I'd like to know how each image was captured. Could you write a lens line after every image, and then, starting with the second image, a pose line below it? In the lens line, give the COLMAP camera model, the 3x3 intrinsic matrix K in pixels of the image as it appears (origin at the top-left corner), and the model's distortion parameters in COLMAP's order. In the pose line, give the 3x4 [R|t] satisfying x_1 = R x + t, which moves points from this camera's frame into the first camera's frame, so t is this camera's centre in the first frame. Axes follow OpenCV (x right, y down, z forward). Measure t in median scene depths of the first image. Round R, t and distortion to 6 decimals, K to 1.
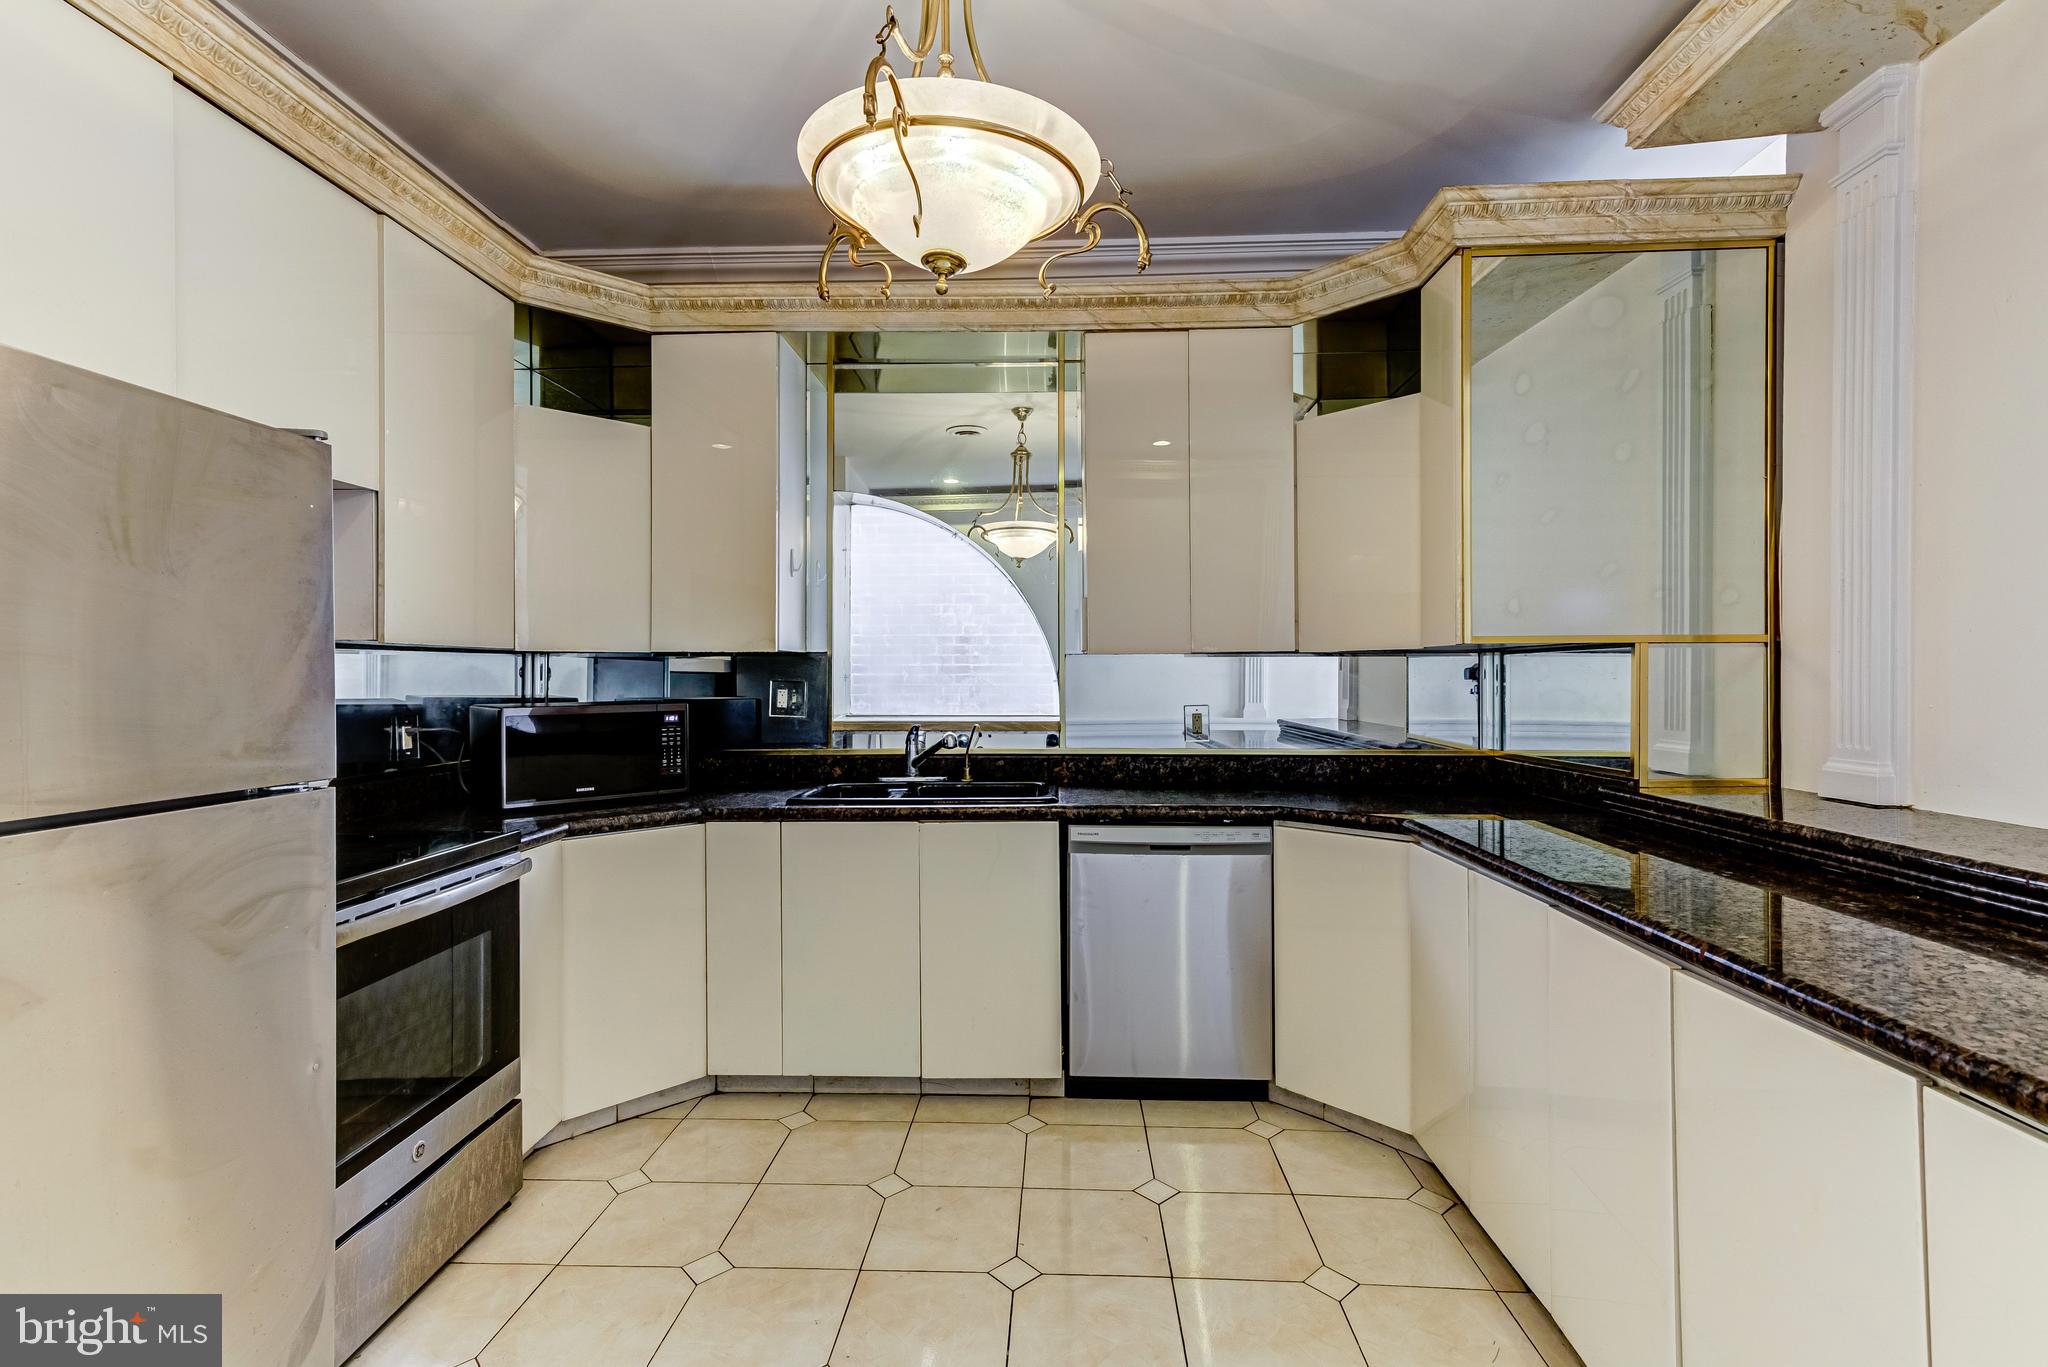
lens RADIAL K [[918.4, 0, 1021.1], [0, 918.4, 678.1], [0, 0, 1]] dist [0.013069, 0.002255]
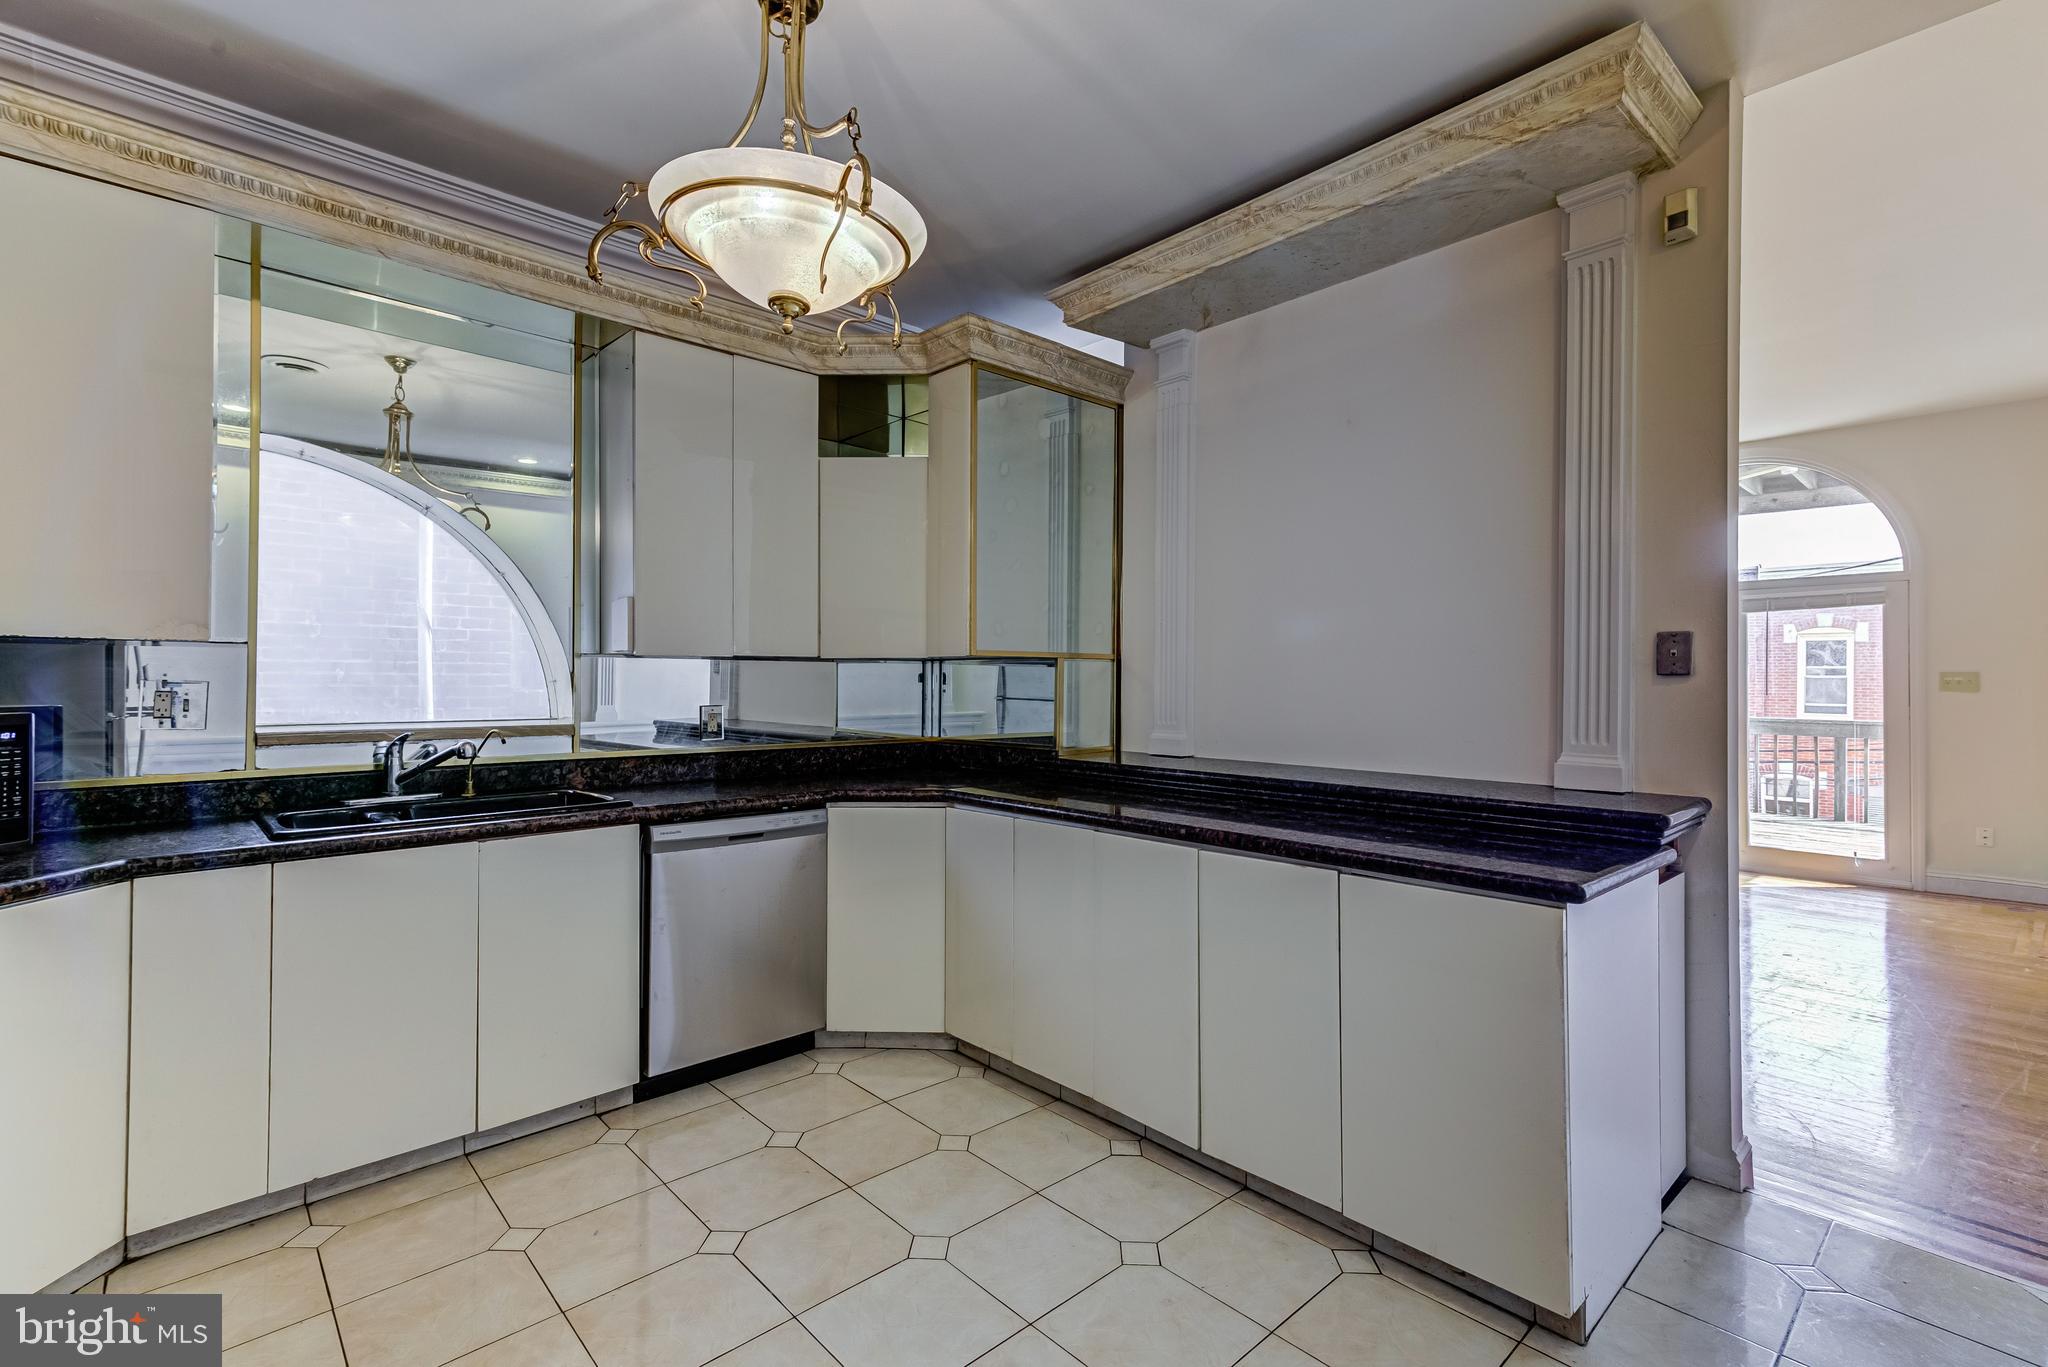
lens RADIAL K [[918.4, 0, 1010.7], [0, 918.4, 680.6], [0, 0, 1]] dist [0.013069, 0.002255]
pose [[0.711436, 0.005358, 0.702731, -0.370552], [-0.004673, 0.999985, -0.002894, 0.002627], [-0.702736, -0.001226, 0.711450, 0.012147]]
